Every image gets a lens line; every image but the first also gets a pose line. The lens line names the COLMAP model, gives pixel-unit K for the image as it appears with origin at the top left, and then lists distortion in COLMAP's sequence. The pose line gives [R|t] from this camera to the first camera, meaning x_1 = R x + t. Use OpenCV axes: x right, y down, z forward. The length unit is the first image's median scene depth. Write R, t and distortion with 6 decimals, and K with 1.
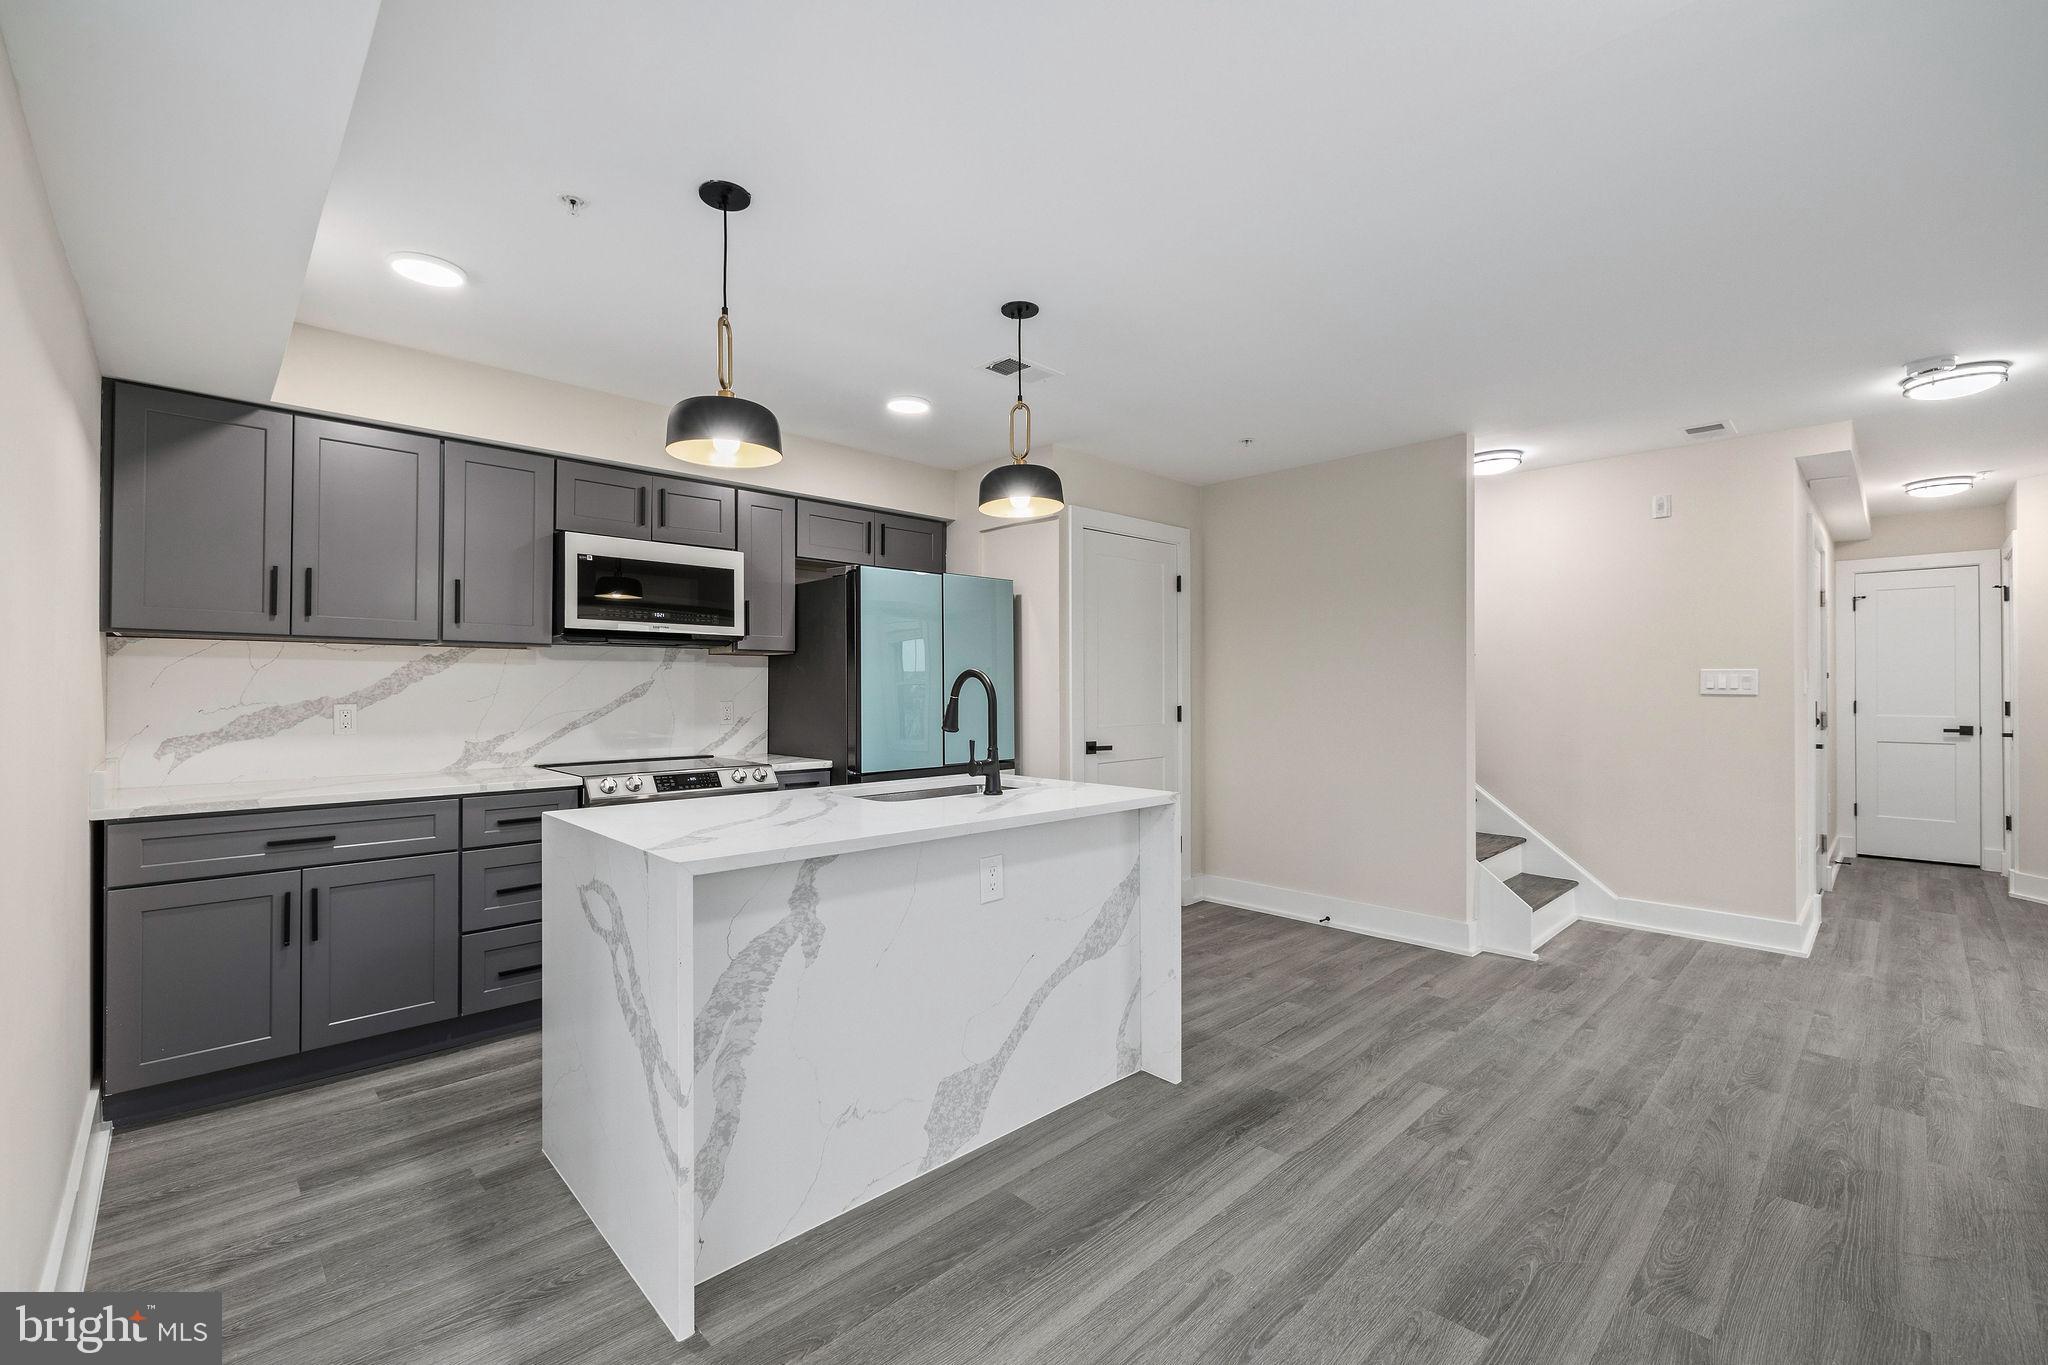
lens RADIAL K [[859.4, 0, 1024.0], [0, 859.4, 682.5], [0, 0, 1]] dist [-0.002096, -0.000370]
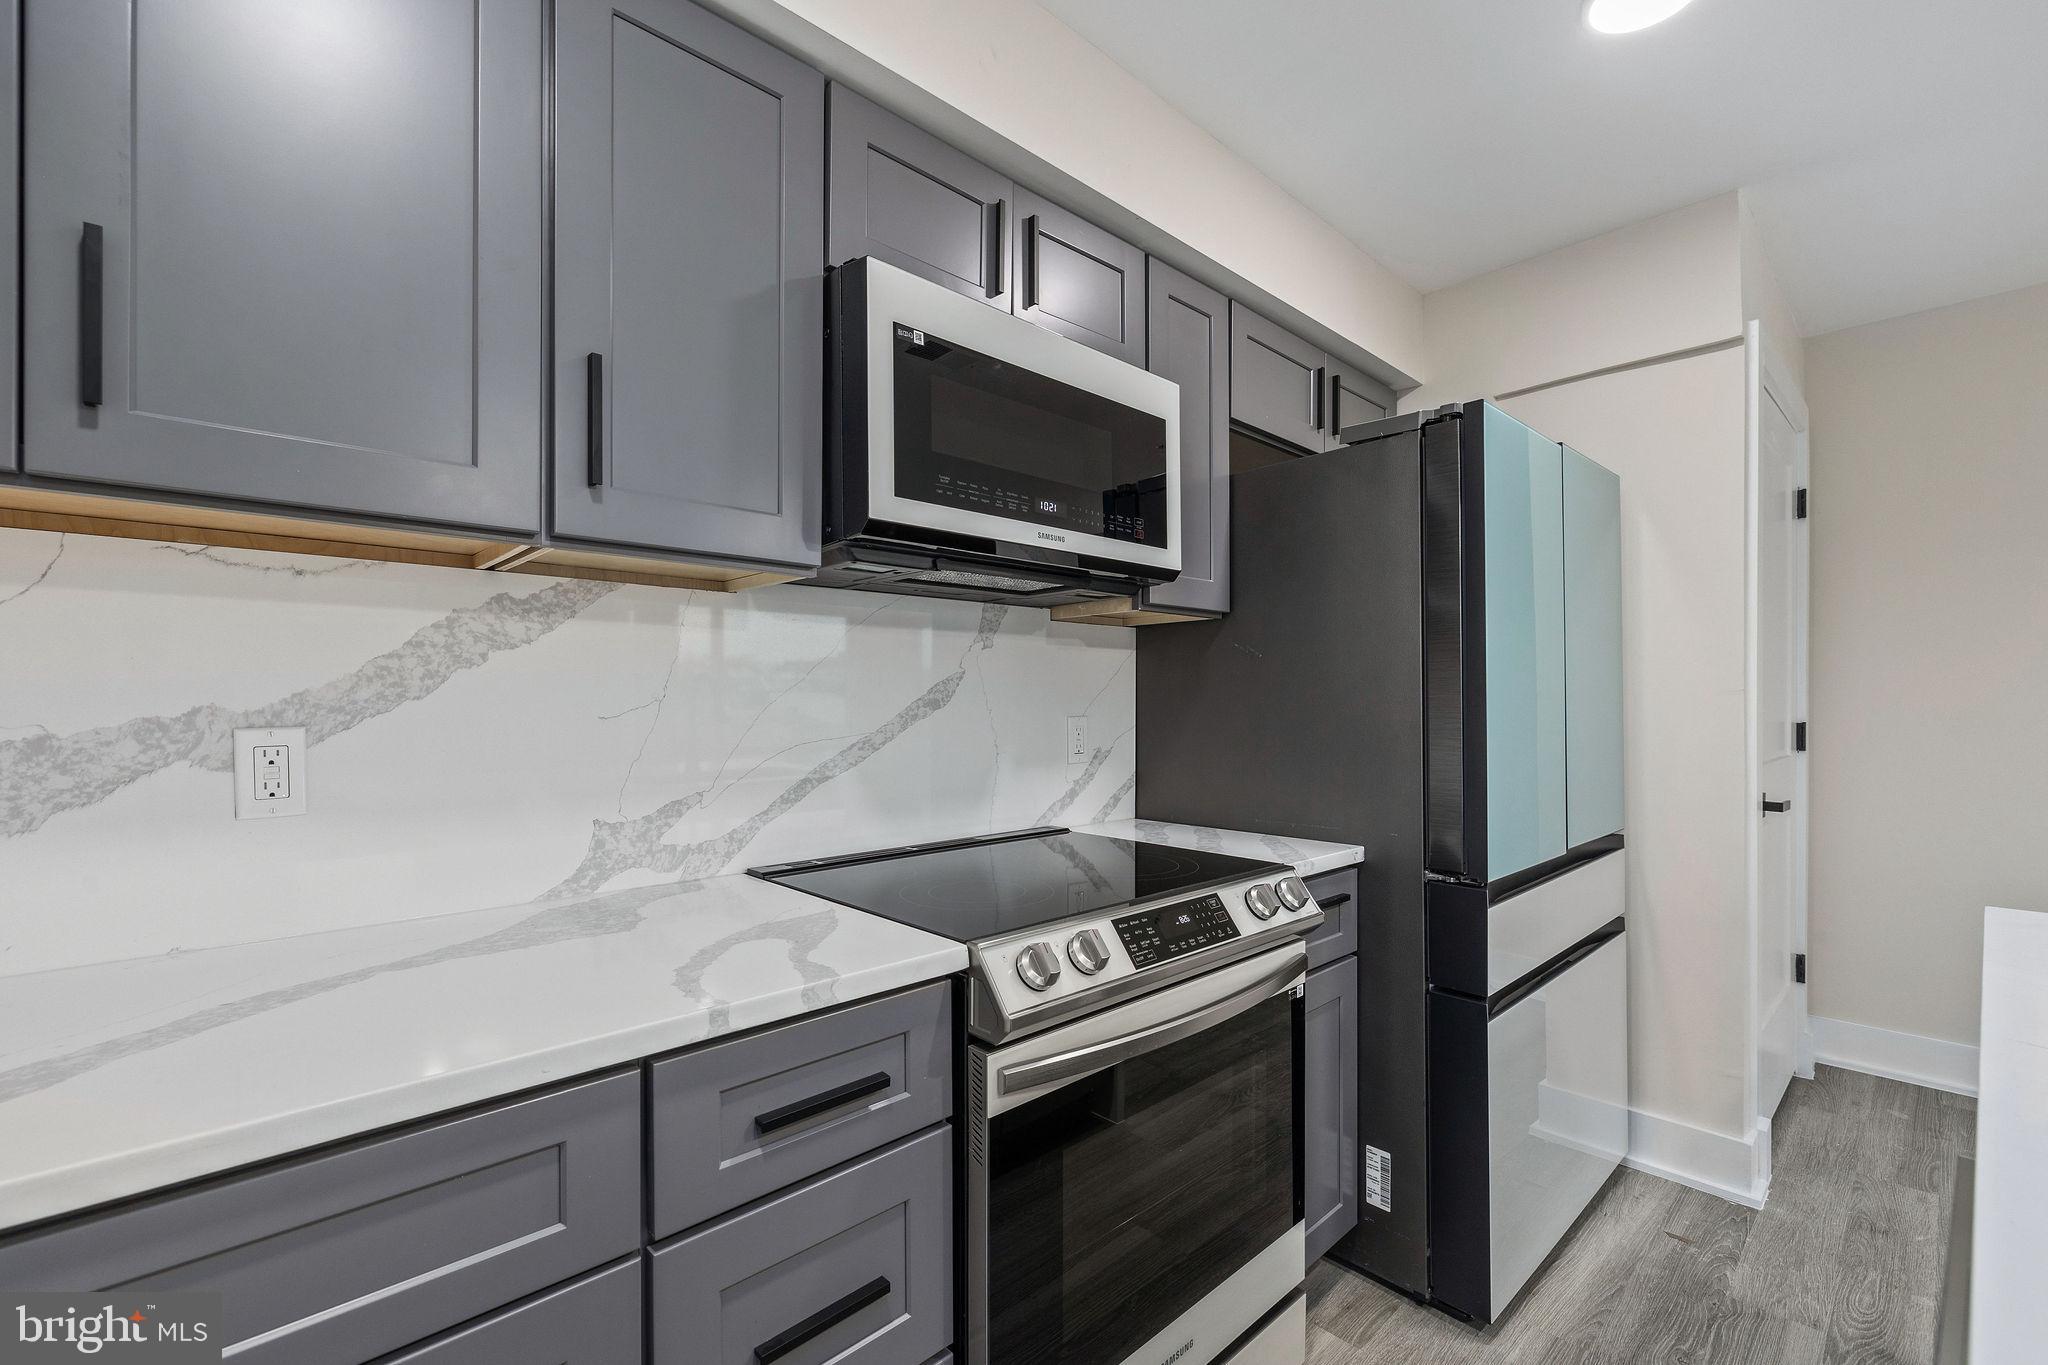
lens RADIAL K [[881.7, 0, 1040.3], [0, 881.7, 701.2], [0, 0, 1]] dist [-0.002993, -0.000412]
pose [[0.999834, -0.003068, -0.017941, -0.521519], [0.003173, 0.999978, 0.005843, 0.014621], [0.017923, -0.005899, 0.999822, 0.714961]]
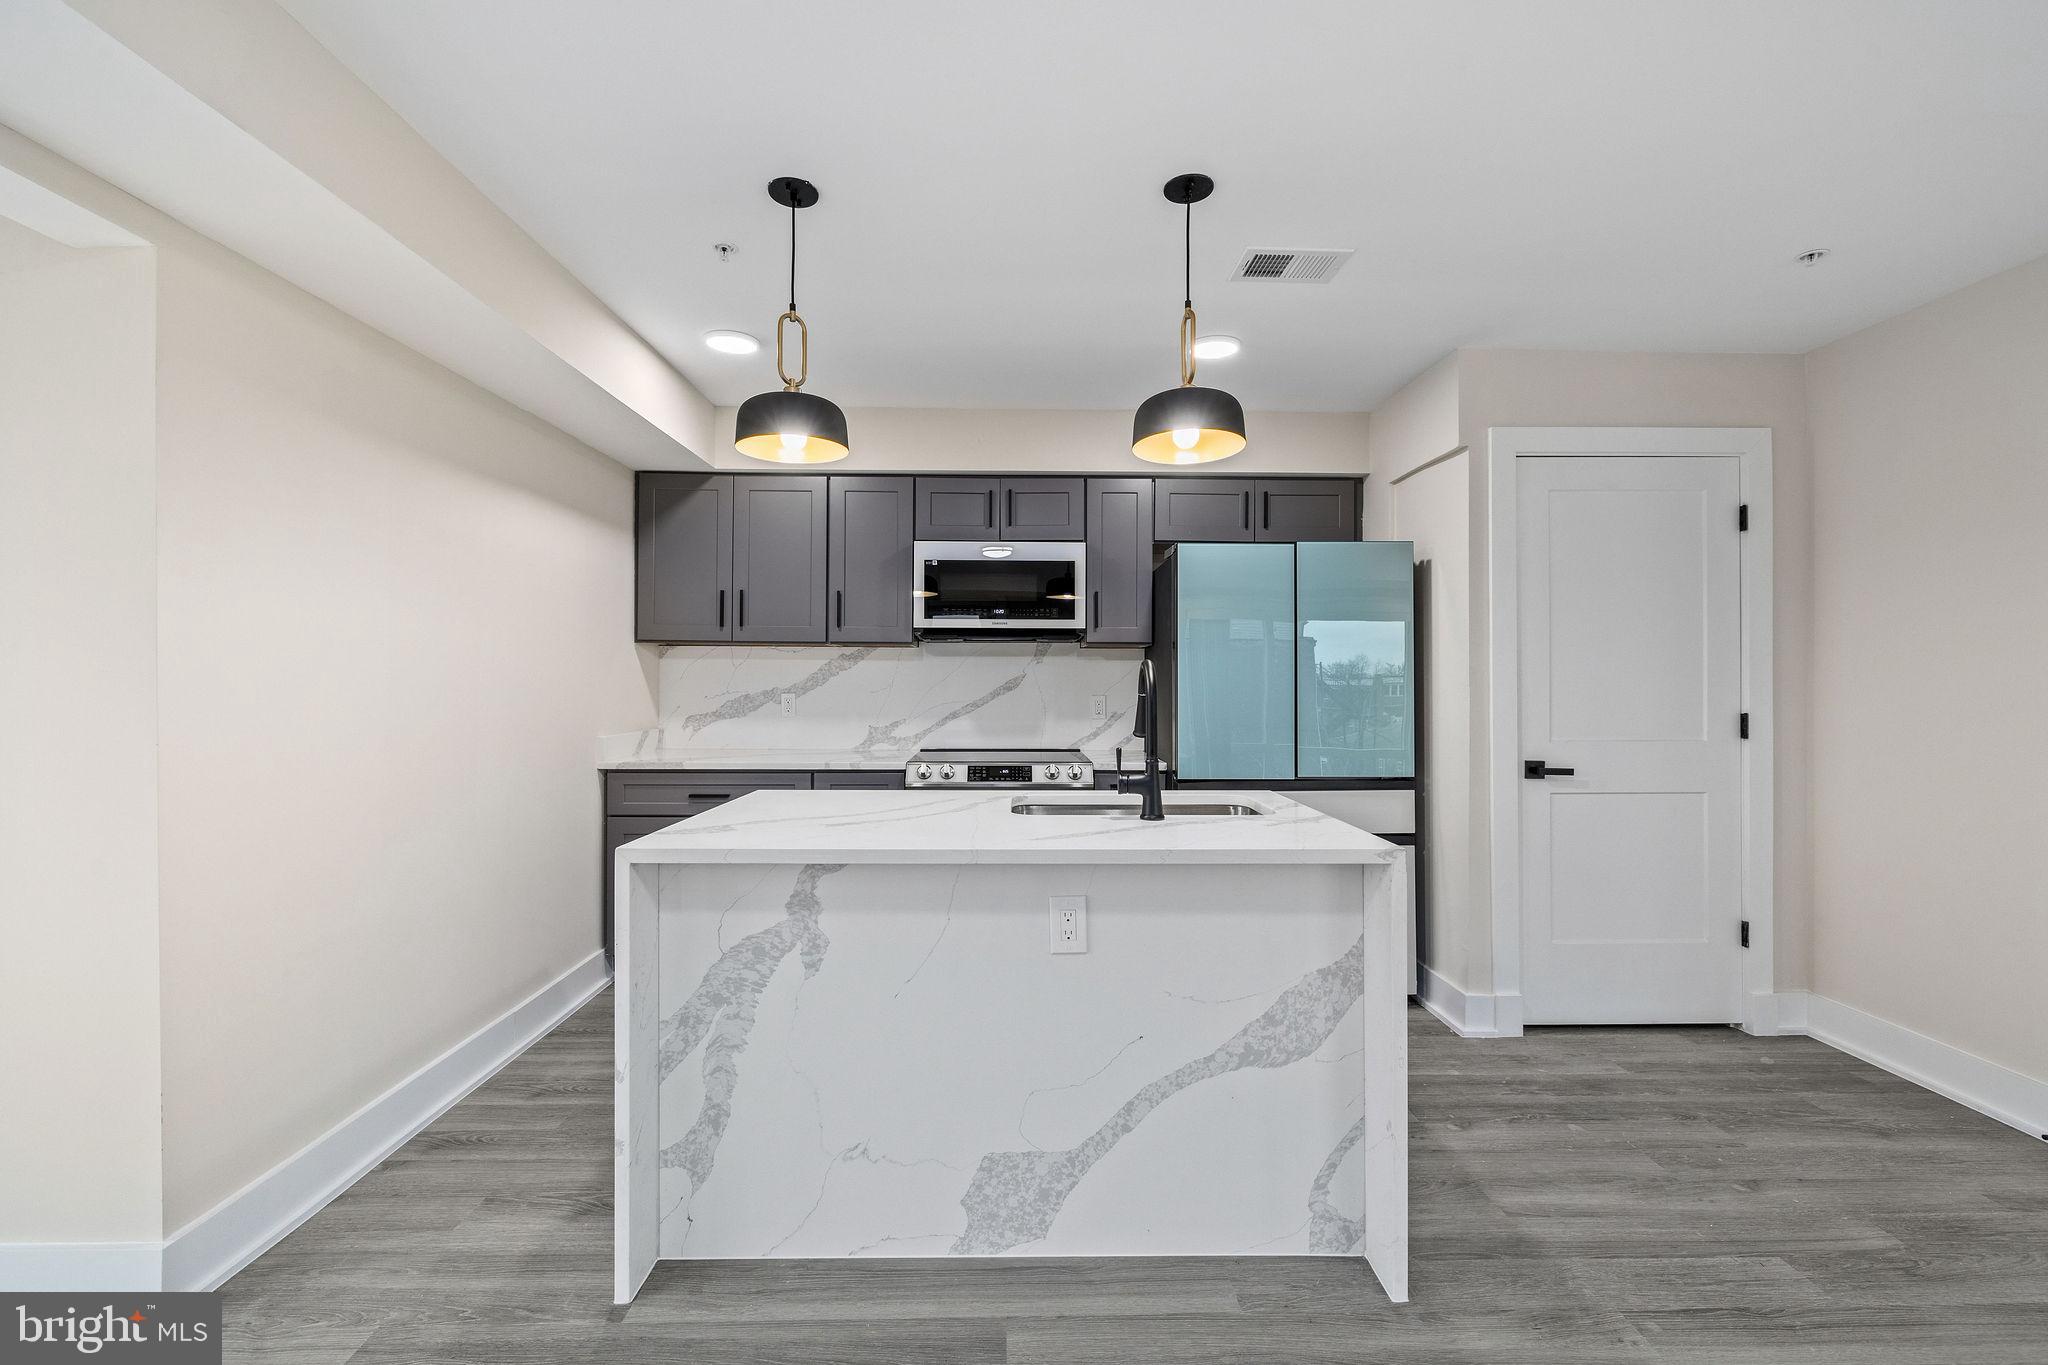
lens RADIAL K [[861.6, 0, 1014.7], [0, 861.6, 677.1], [0, 0, 1]] dist [-0.000750, 0.000162]
pose [[0.733861, 0.000047, -0.679300, 0.369816], [0.001190, 0.999998, 0.001355, -0.000715], [0.679299, -0.001803, 0.733859, 0.305778]]
